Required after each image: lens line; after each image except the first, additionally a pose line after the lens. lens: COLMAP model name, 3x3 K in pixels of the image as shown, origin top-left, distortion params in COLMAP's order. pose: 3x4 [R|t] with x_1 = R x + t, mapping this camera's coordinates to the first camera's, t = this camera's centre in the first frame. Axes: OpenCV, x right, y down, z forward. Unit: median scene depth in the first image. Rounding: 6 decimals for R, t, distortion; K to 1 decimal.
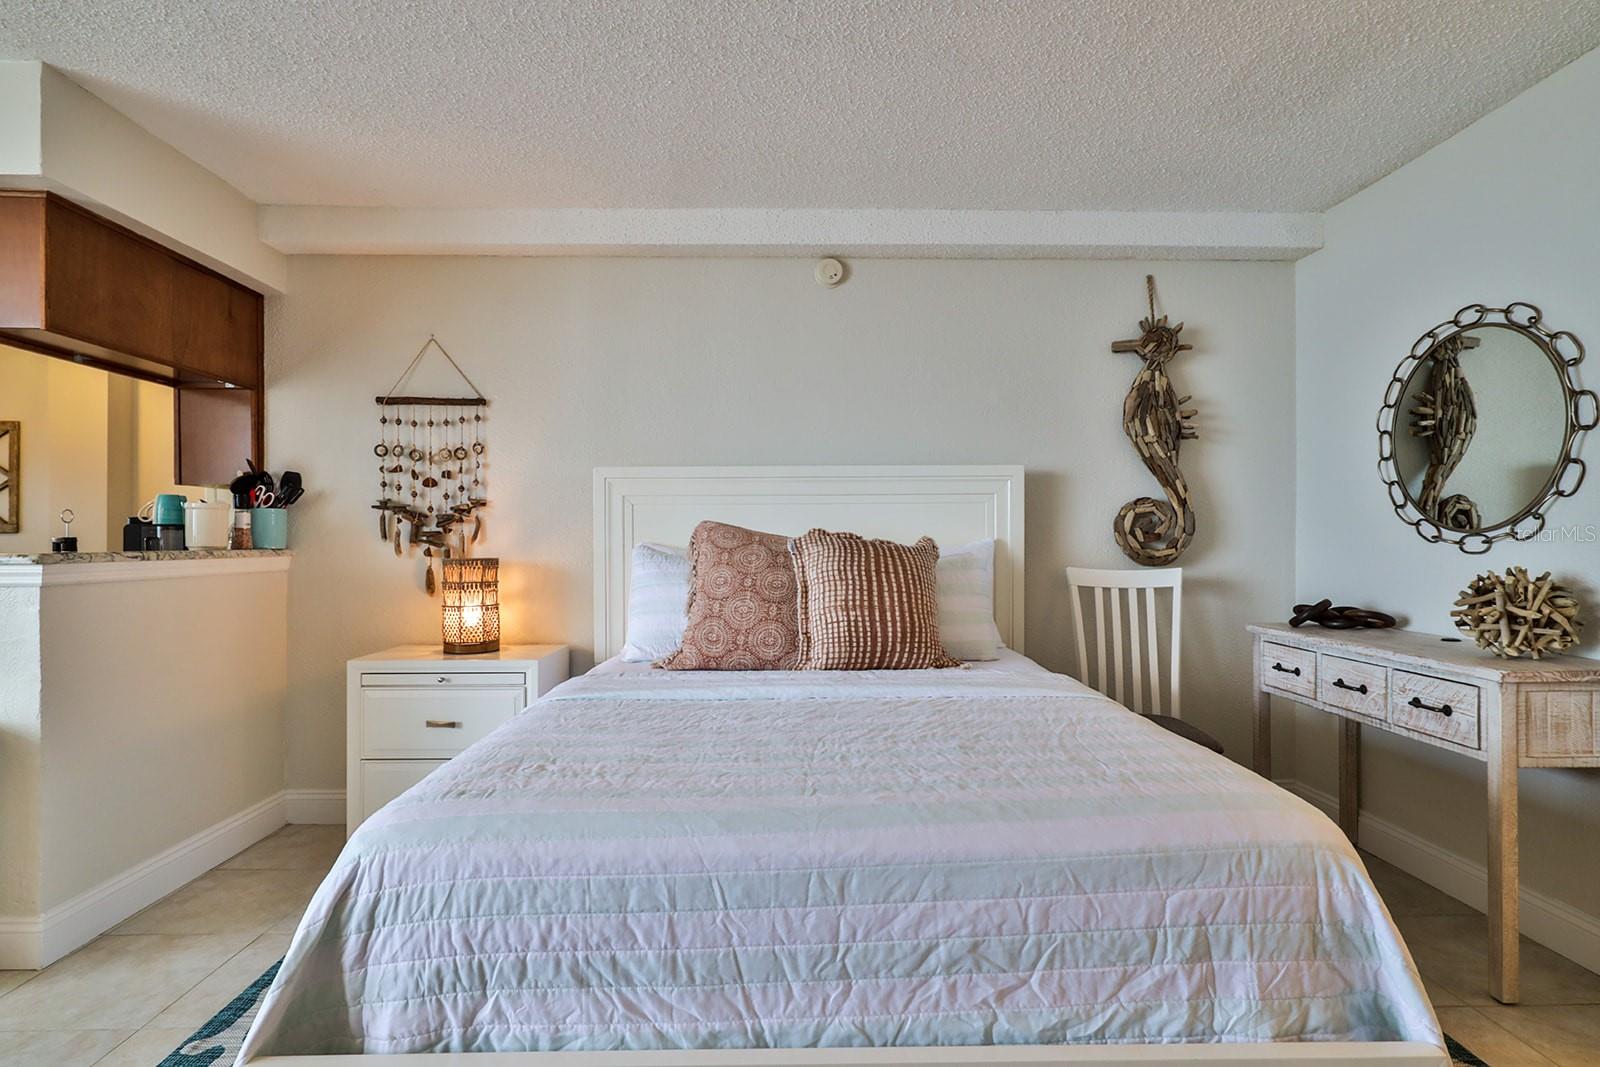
lens RADIAL K [[798.7, 0, 800.4], [0, 798.7, 538.0], [0, 0, 1]] dist [0.002285, -0.000890]
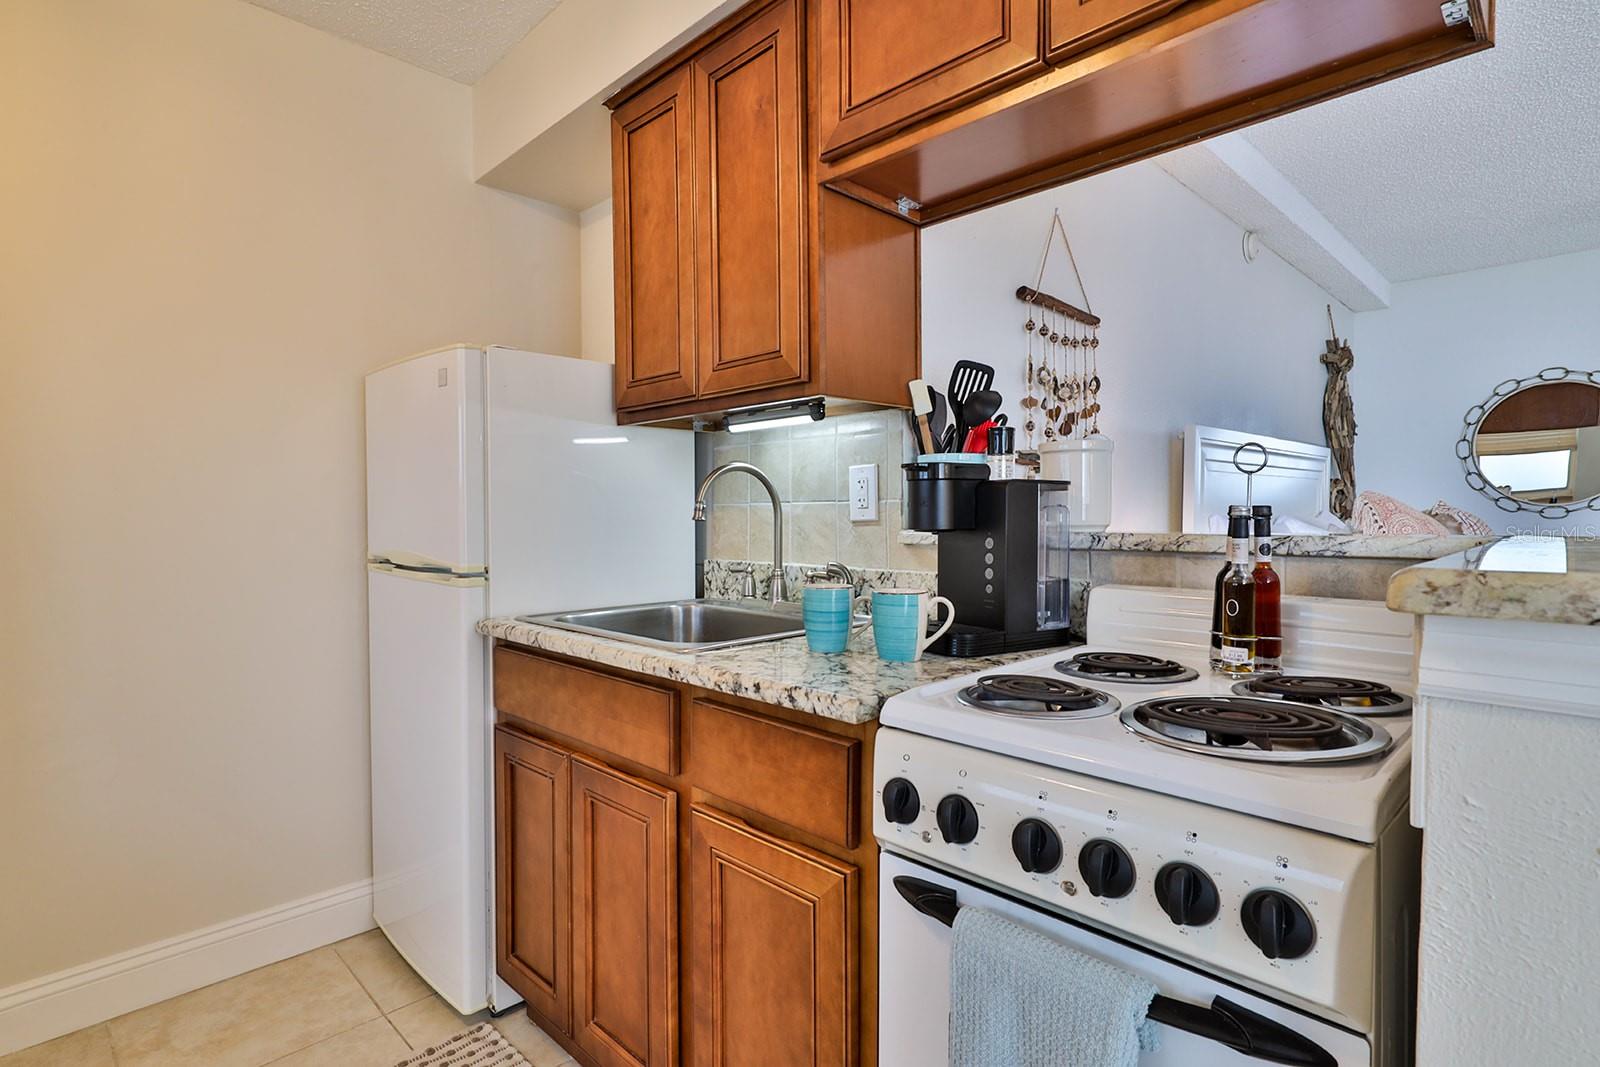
lens RADIAL K [[798.7, 0, 798.1], [0, 798.7, 534.0], [0, 0, 1]] dist [0.002285, -0.000890]
pose [[0.742902, -0.016666, 0.669192, -1.103746], [-0.002744, 0.999606, 0.027941, 0.007275], [-0.669394, -0.022594, 0.742564, 0.631708]]
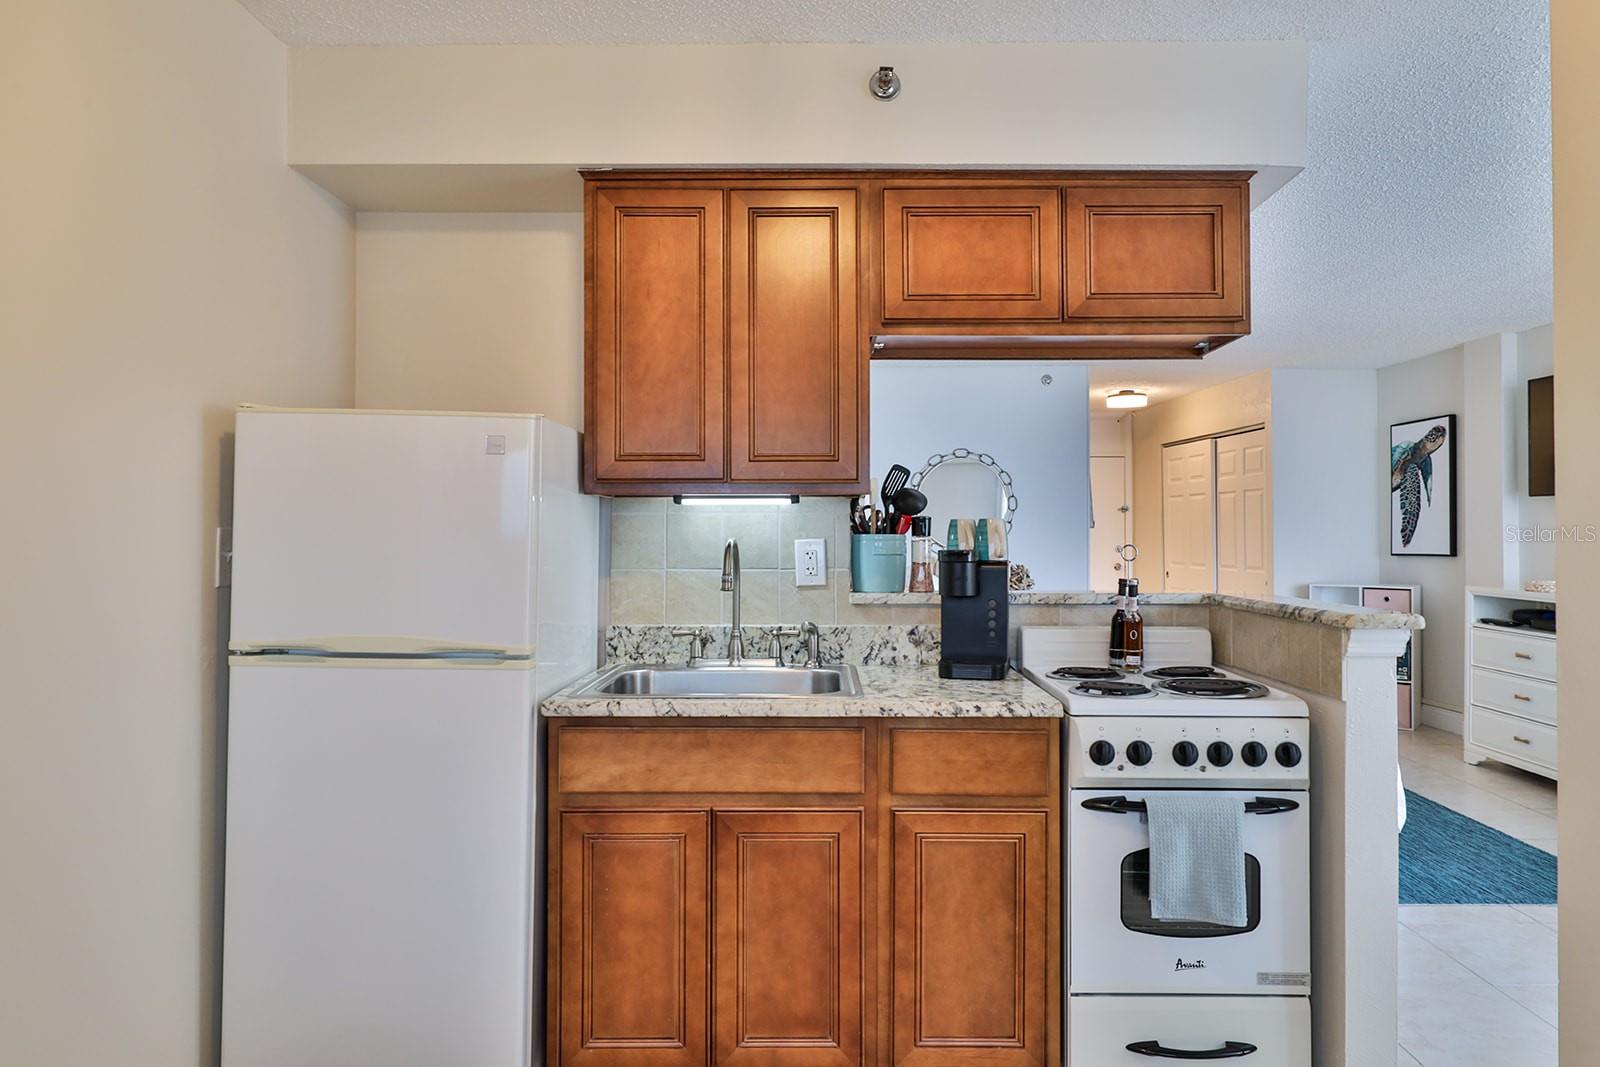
lens RADIAL K [[1019.5, 0, 800.5], [0, 1019.5, 526.8], [0, 0, 1]] dist [-0.003420, 0.000870]
pose [[0.061360, 0.012279, 0.998040, -1.679754], [-0.006861, 0.999906, -0.011880, -0.035093], [-0.998092, -0.006119, 0.061439, 1.065123]]
